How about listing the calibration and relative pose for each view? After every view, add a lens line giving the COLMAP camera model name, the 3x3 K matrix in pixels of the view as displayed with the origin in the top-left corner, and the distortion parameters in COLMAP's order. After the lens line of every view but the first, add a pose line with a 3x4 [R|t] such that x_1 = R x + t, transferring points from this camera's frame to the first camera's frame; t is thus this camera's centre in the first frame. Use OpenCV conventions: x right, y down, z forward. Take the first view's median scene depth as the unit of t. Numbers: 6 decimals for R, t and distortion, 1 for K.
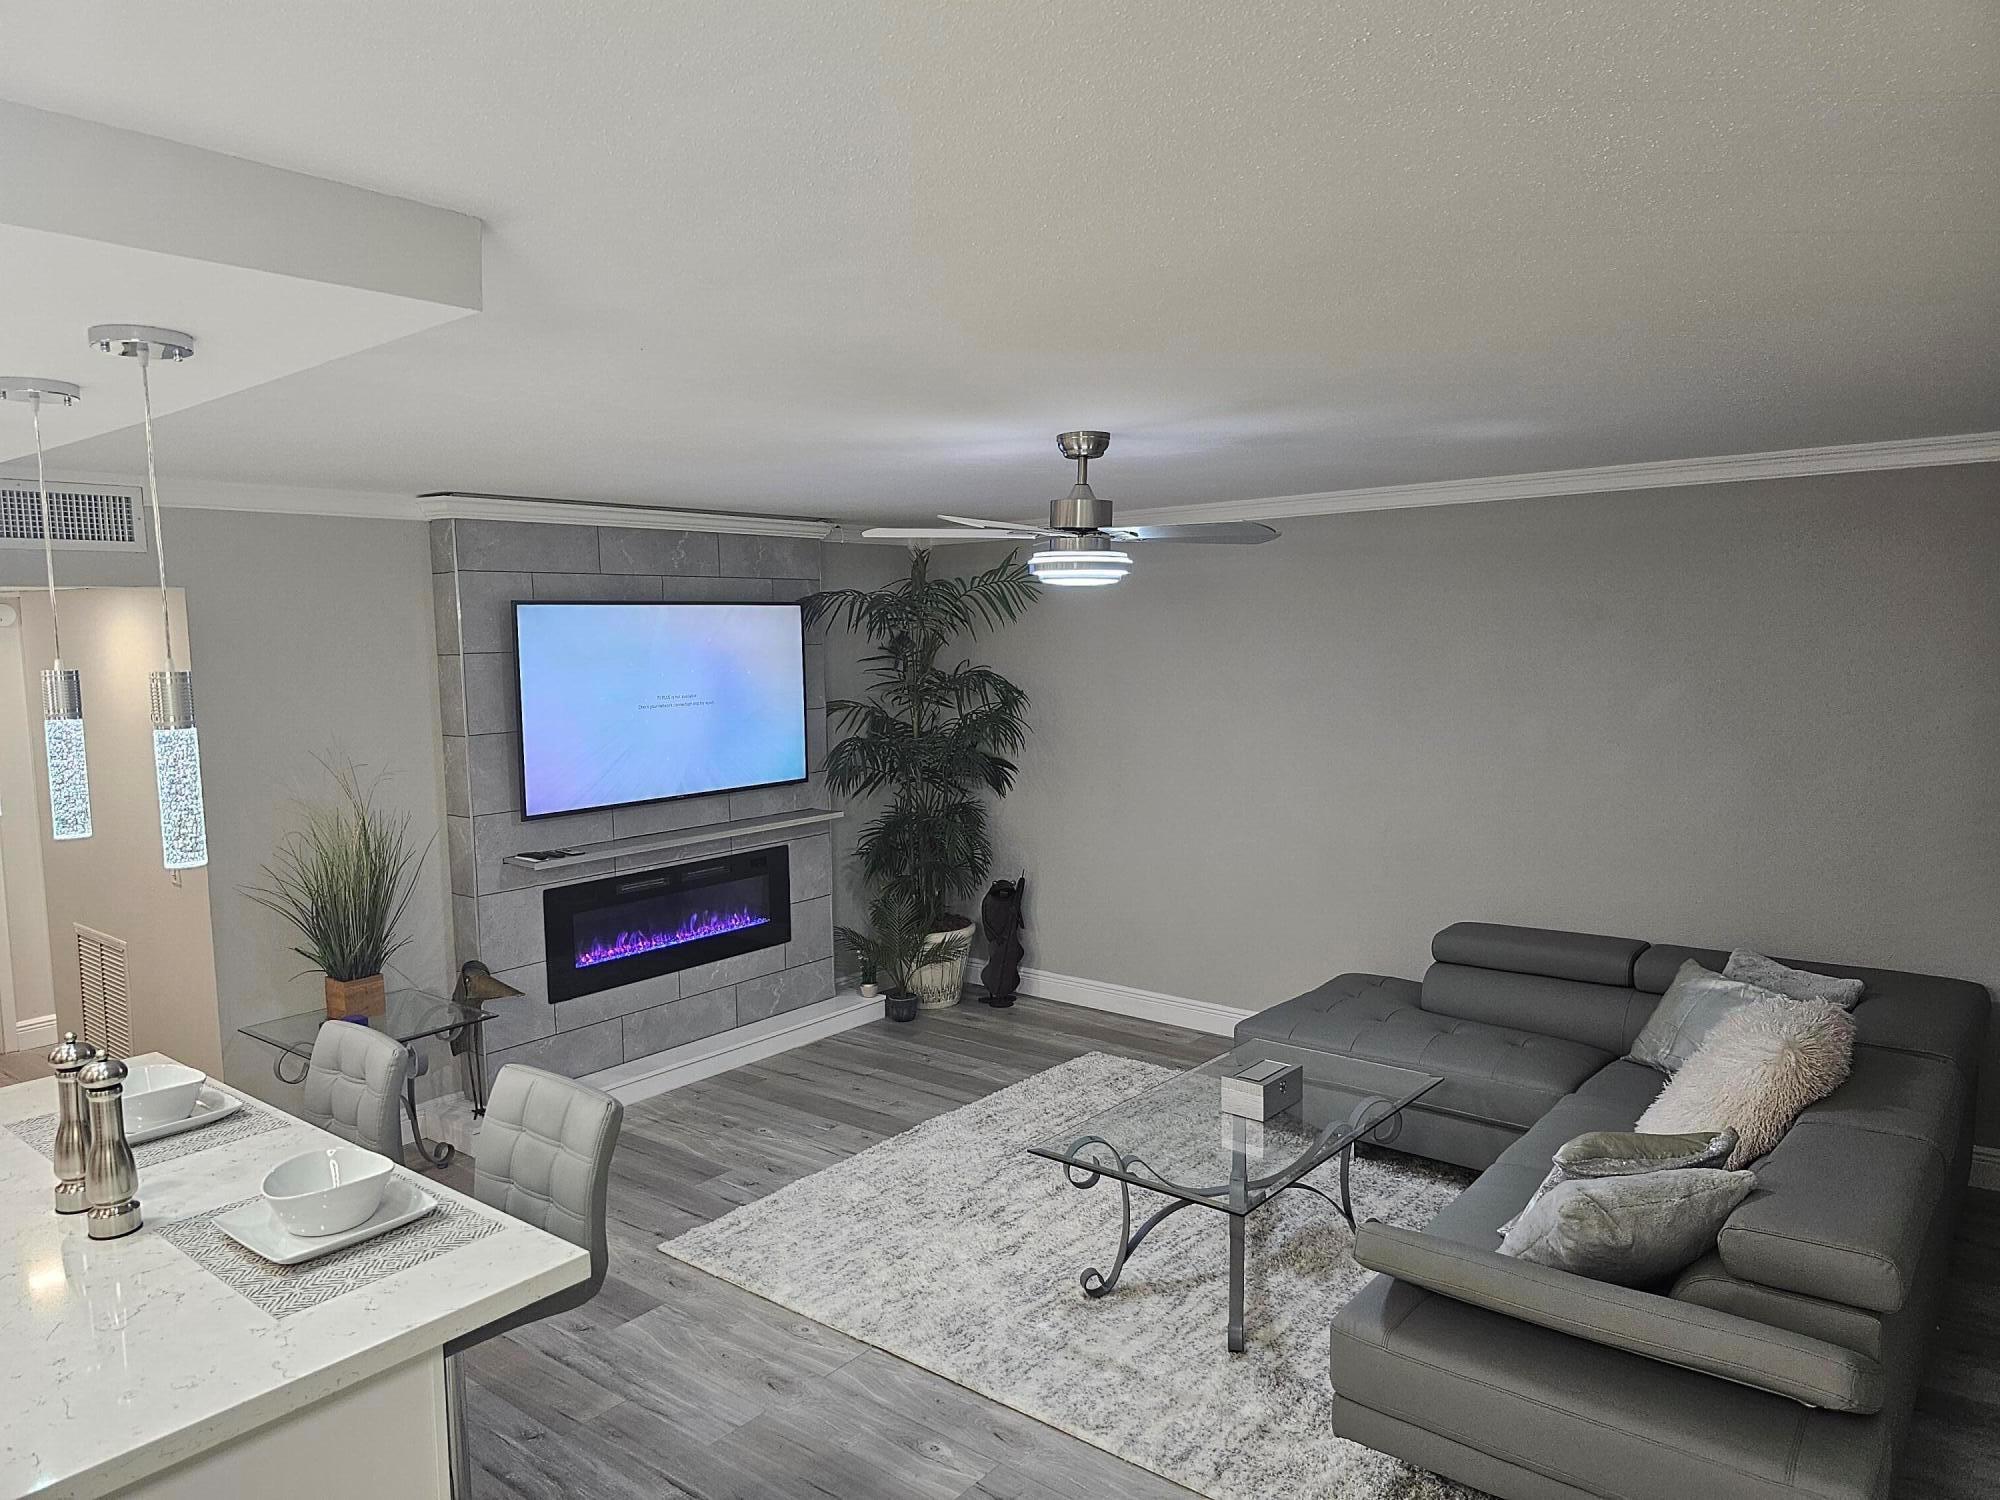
lens RADIAL K [[1340.9, 0, 995.6], [0, 1340.9, 761.9], [0, 0, 1]] dist [0.063307, -0.054237]
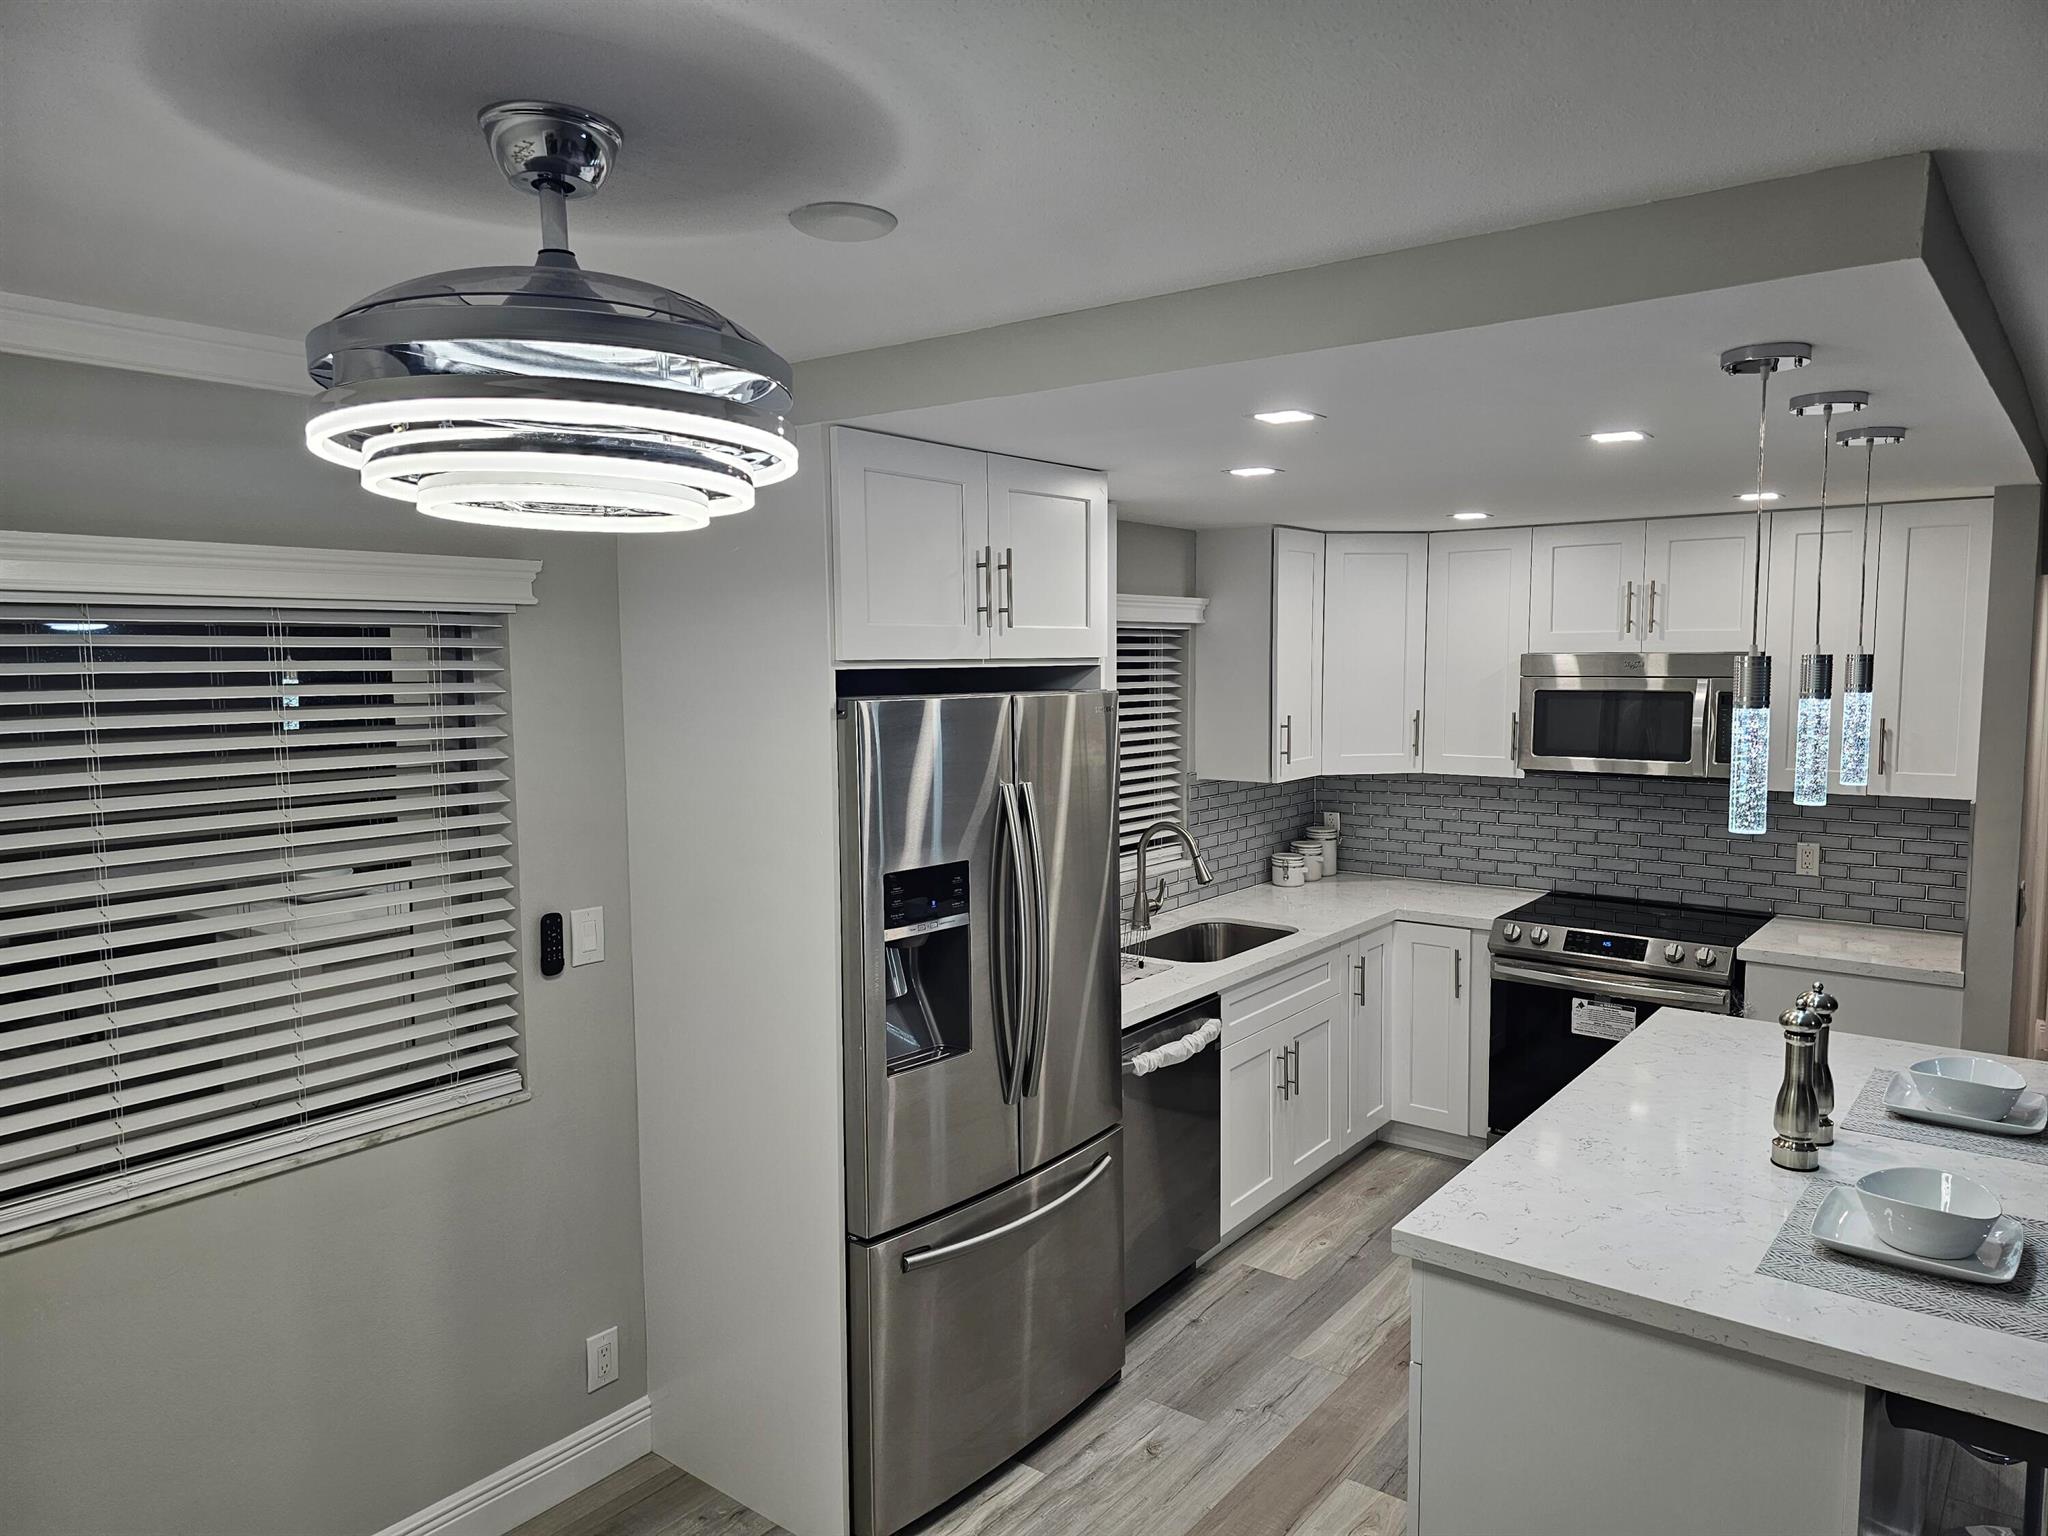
lens RADIAL K [[1373.1, 0, 1033.7], [0, 1373.1, 767.3], [0, 0, 1]] dist [0.063307, -0.054237]
pose [[0.029775, 0.102856, -0.994250, 0.371160], [-0.091734, 0.990775, 0.099749, -0.025965], [0.995338, 0.088237, 0.038936, 0.278873]]
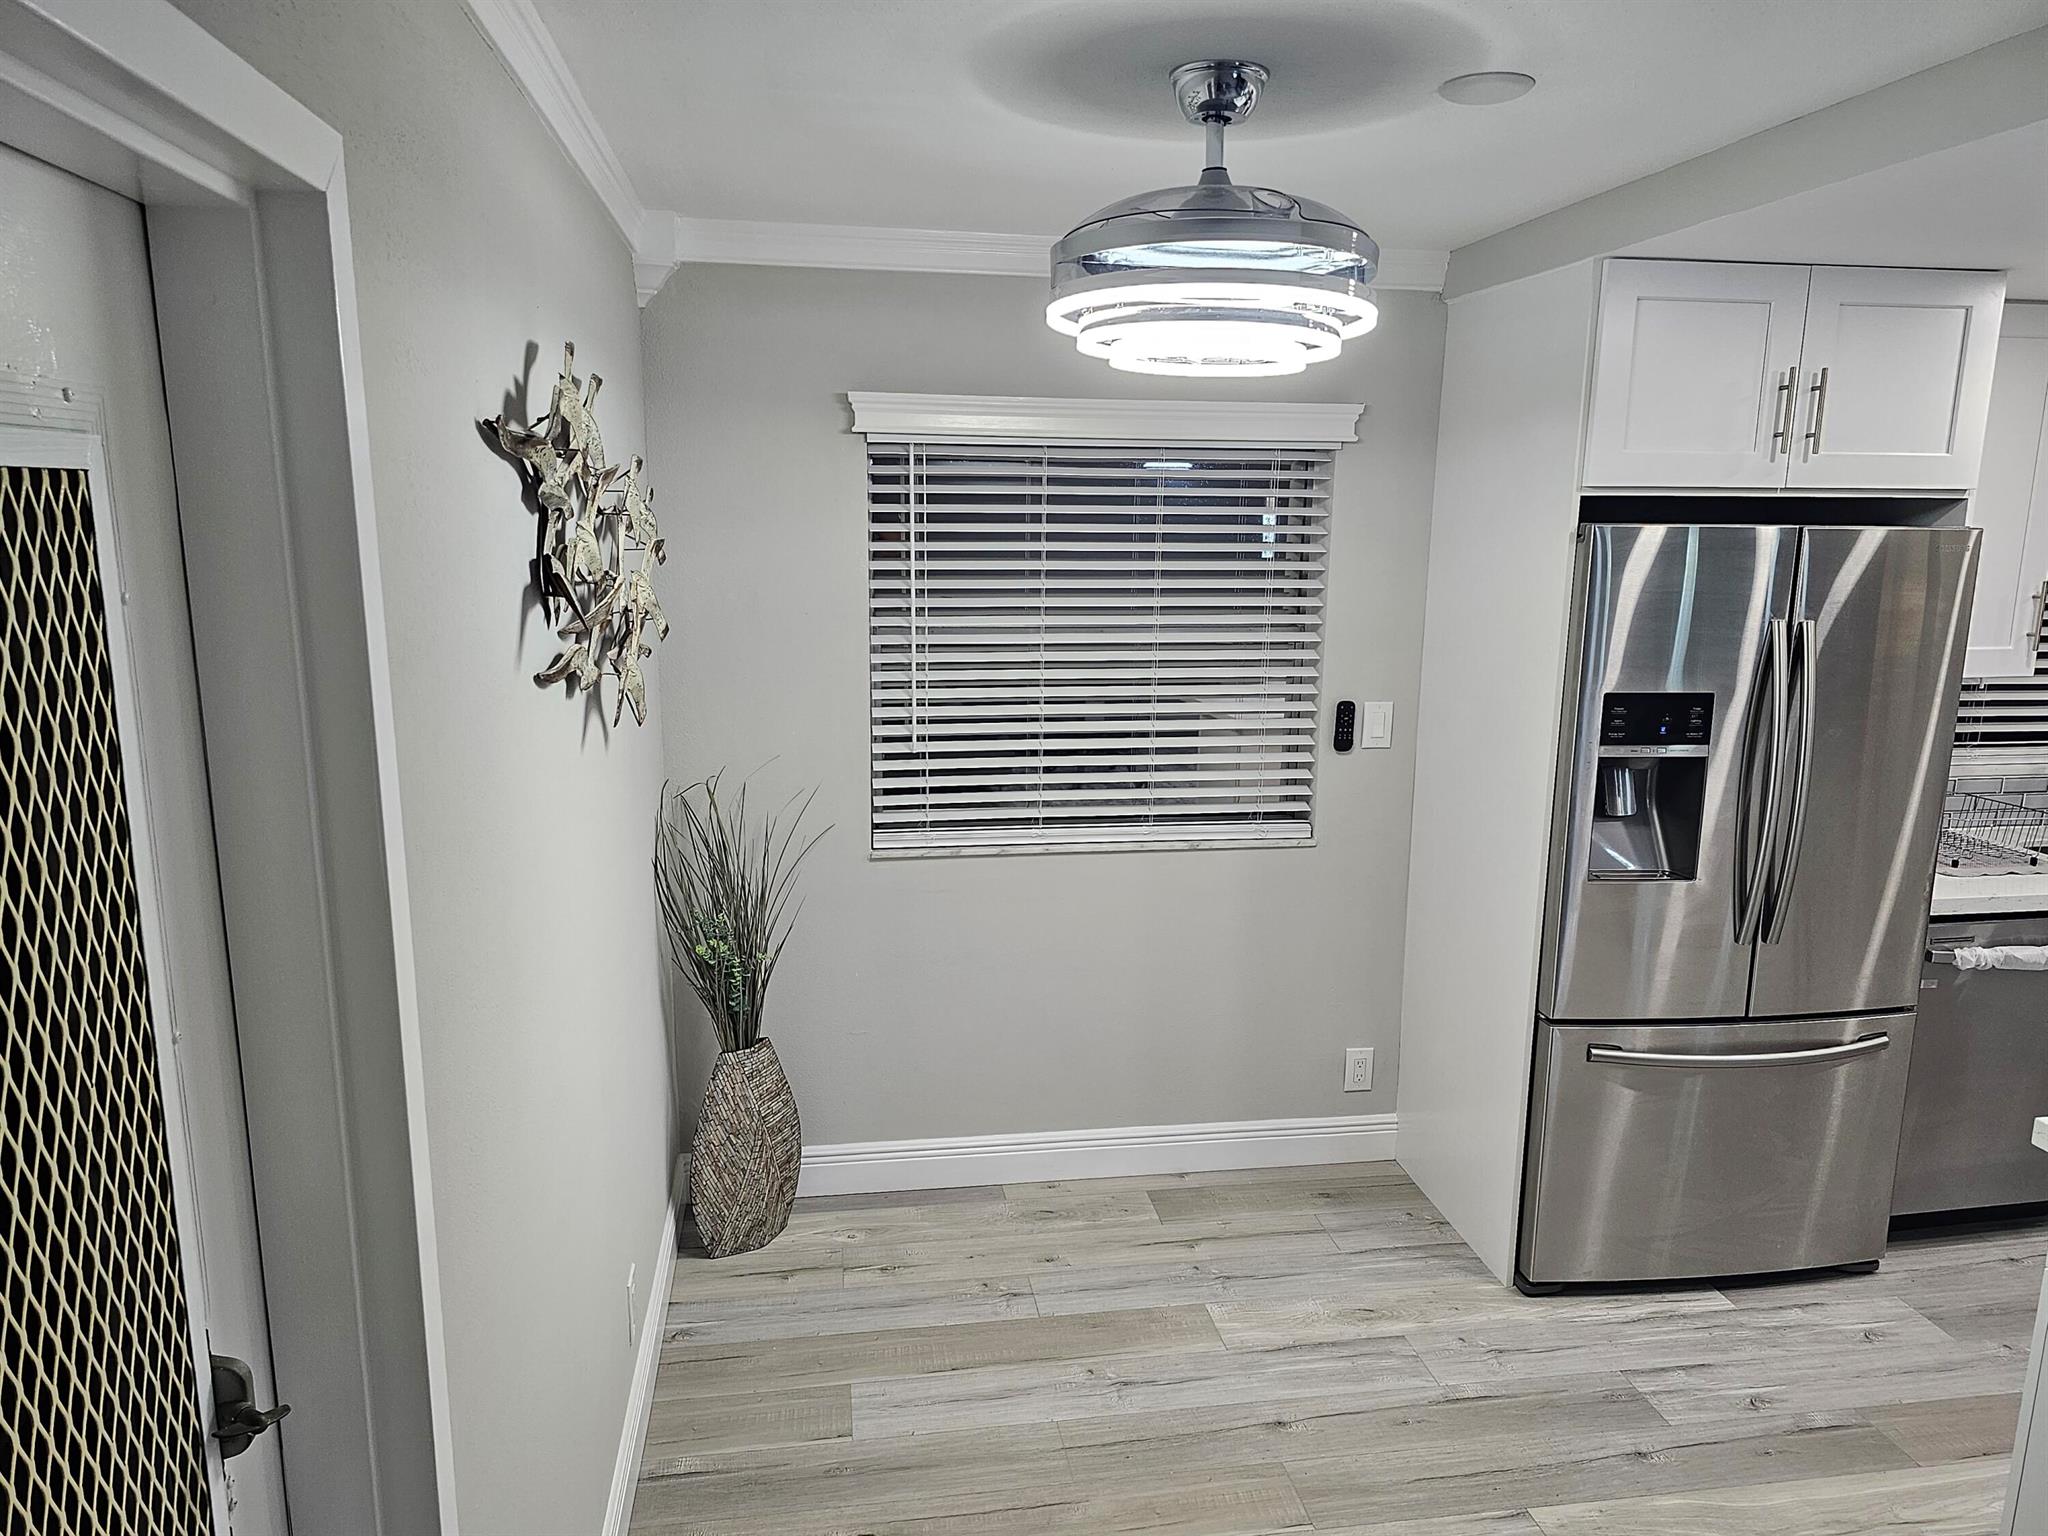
lens RADIAL K [[1373.1, 0, 1024.7], [0, 1373.1, 771.5], [0, 0, 1]] dist [0.063307, -0.054237]
pose [[-0.662715, 0.154934, -0.732669, 0.477460], [-0.072623, 0.960457, 0.268792, -0.035991], [0.745342, 0.231341, -0.625258, 0.586450]]
